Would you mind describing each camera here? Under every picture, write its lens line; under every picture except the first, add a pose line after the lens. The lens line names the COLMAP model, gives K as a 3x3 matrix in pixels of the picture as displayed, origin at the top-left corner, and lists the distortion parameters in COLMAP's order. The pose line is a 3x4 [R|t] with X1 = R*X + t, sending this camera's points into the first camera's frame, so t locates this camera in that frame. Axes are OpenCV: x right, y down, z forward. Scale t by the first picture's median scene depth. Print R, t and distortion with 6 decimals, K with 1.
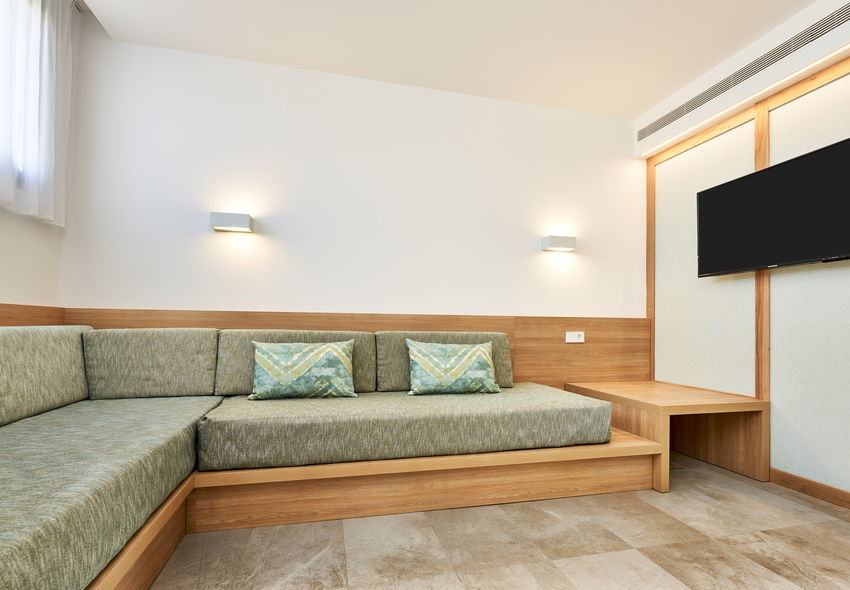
lens RADIAL K [[455.7, 0, 427.7], [0, 455.7, 314.0], [0, 0, 1]] dist [-0.003437, 0.000456]
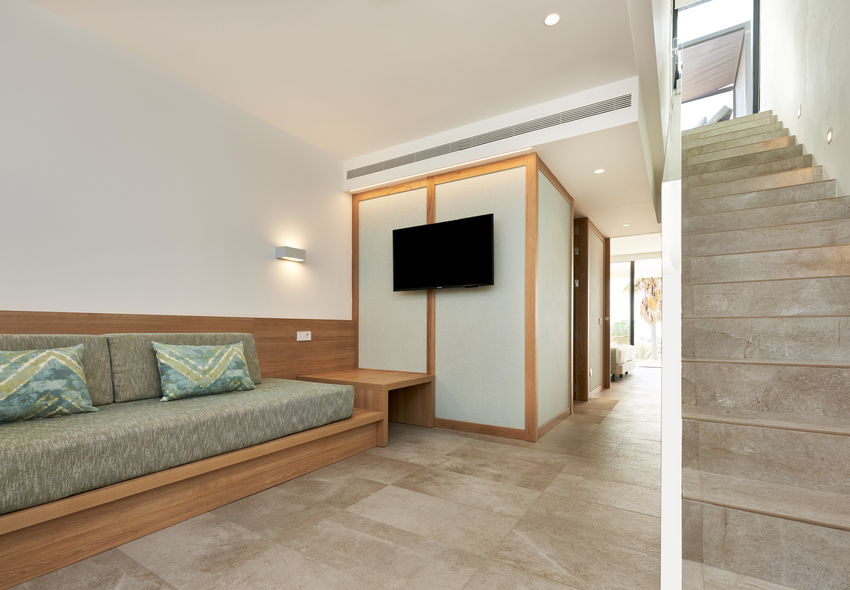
lens RADIAL K [[455.7, 0, 427.7], [0, 455.7, 314.0], [0, 0, 1]] dist [-0.003437, 0.000456]
pose [[0.685966, 0.014271, 0.727493, -0.395068], [-0.017764, 0.999838, -0.002864, -0.009736], [-0.727416, -0.010958, 0.686109, -0.038944]]
